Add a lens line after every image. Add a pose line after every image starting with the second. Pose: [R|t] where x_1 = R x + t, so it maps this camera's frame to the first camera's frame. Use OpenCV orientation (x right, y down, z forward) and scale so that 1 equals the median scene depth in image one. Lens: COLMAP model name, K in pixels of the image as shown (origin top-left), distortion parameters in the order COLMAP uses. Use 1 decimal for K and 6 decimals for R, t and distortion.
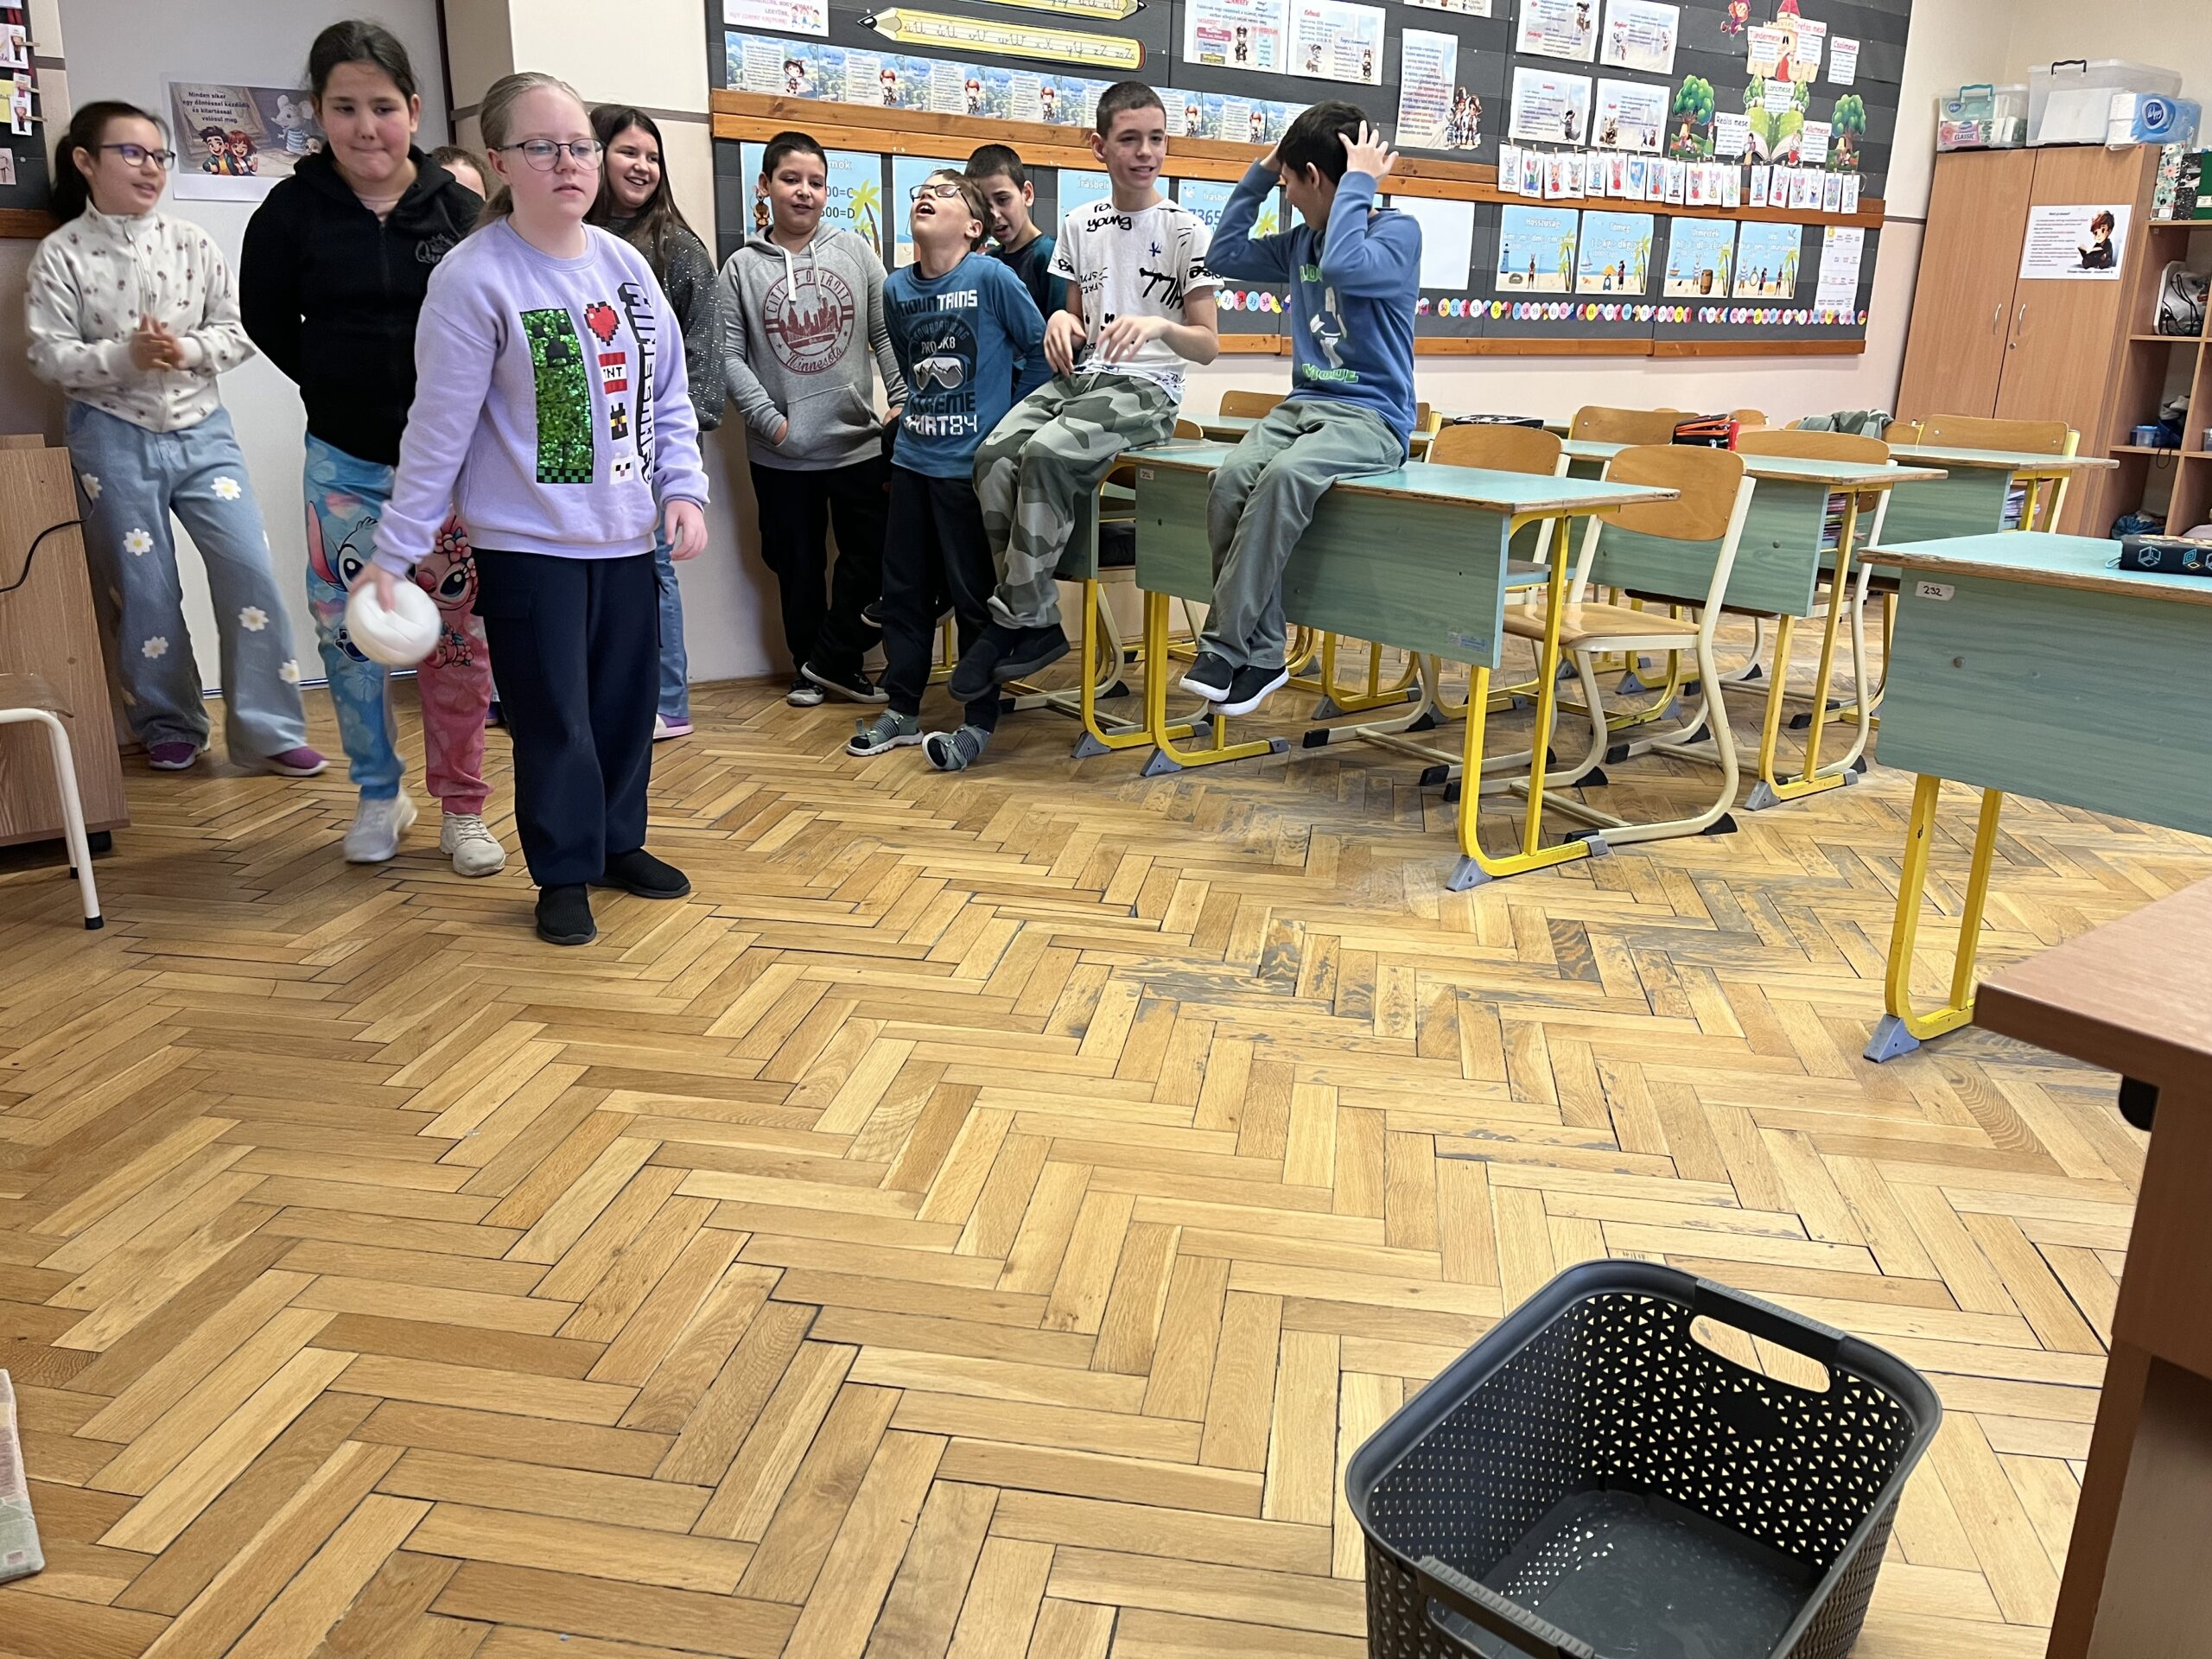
lens RADIAL K [[1683.4, 0, 1081.6], [0, 1683.4, 815.0], [0, 0, 1]] dist [0.066470, -0.092677]
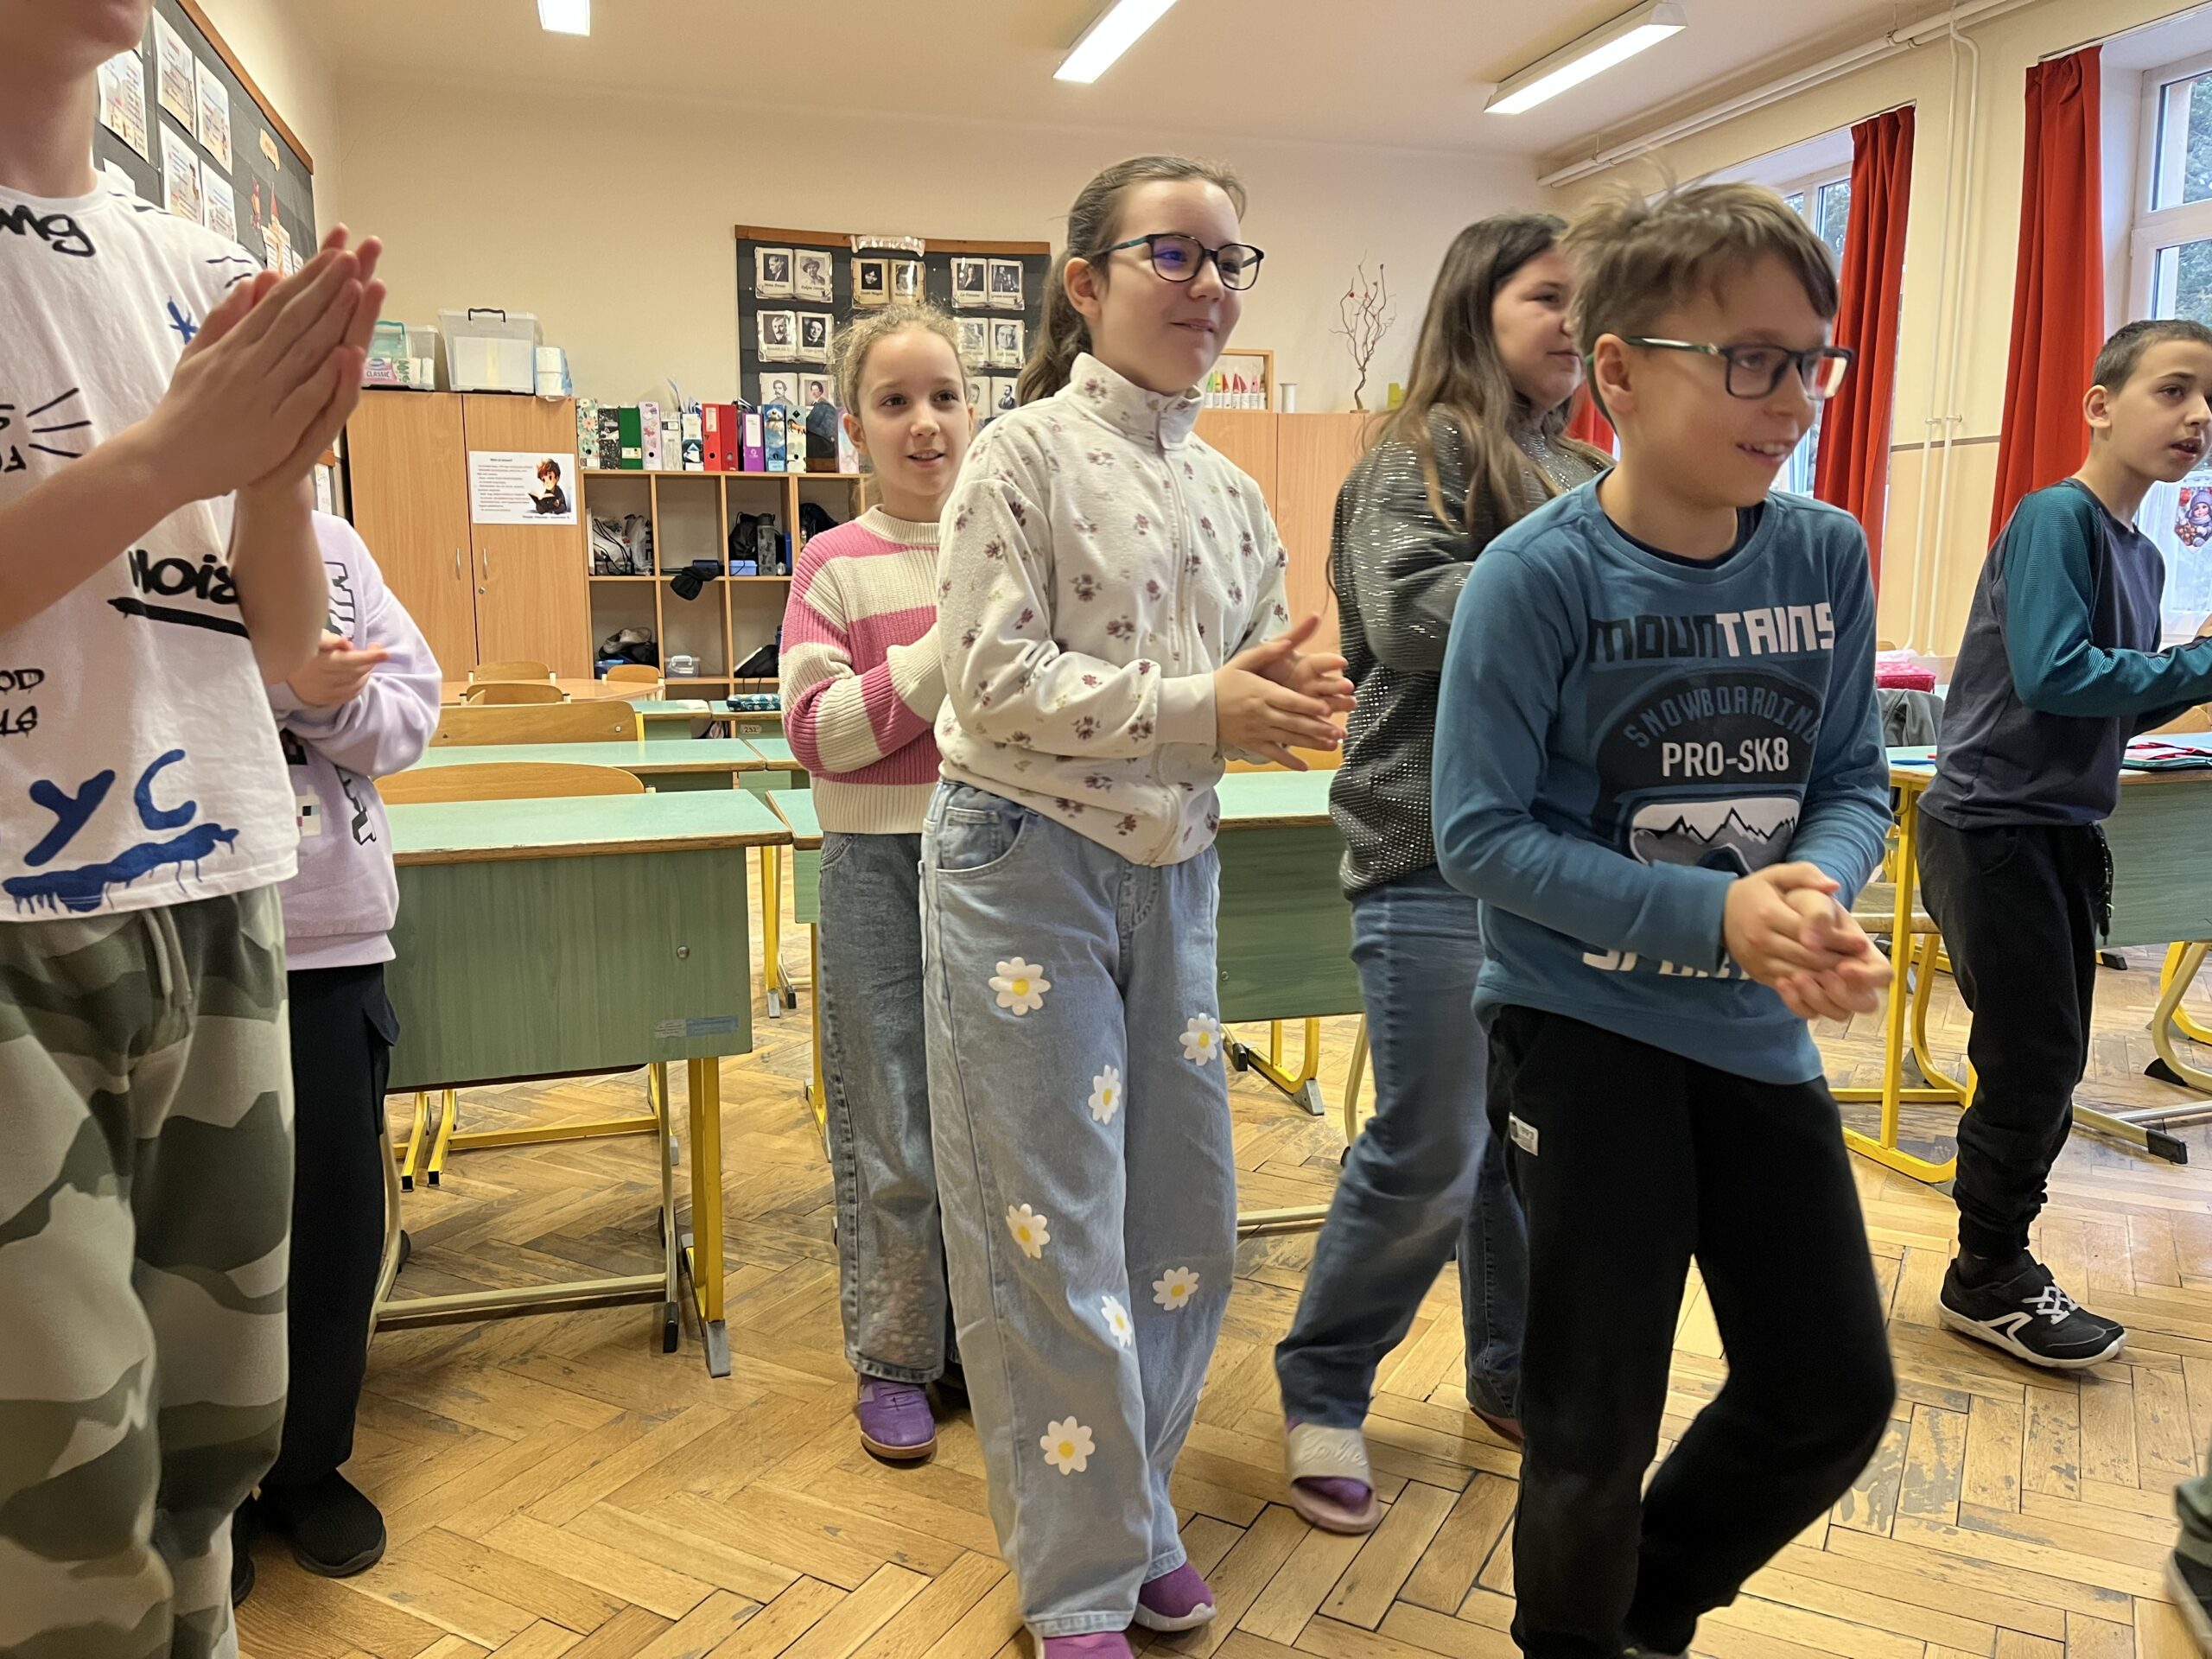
lens RADIAL K [[1683.4, 0, 1138.0], [0, 1683.4, 795.9], [0, 0, 1]] dist [0.066470, -0.092677]
pose [[0.307536, -0.152415, 0.939250, -0.294985], [0.279983, 0.957885, 0.063765, -0.139333], [-0.909413, 0.243364, 0.337257, 0.419409]]
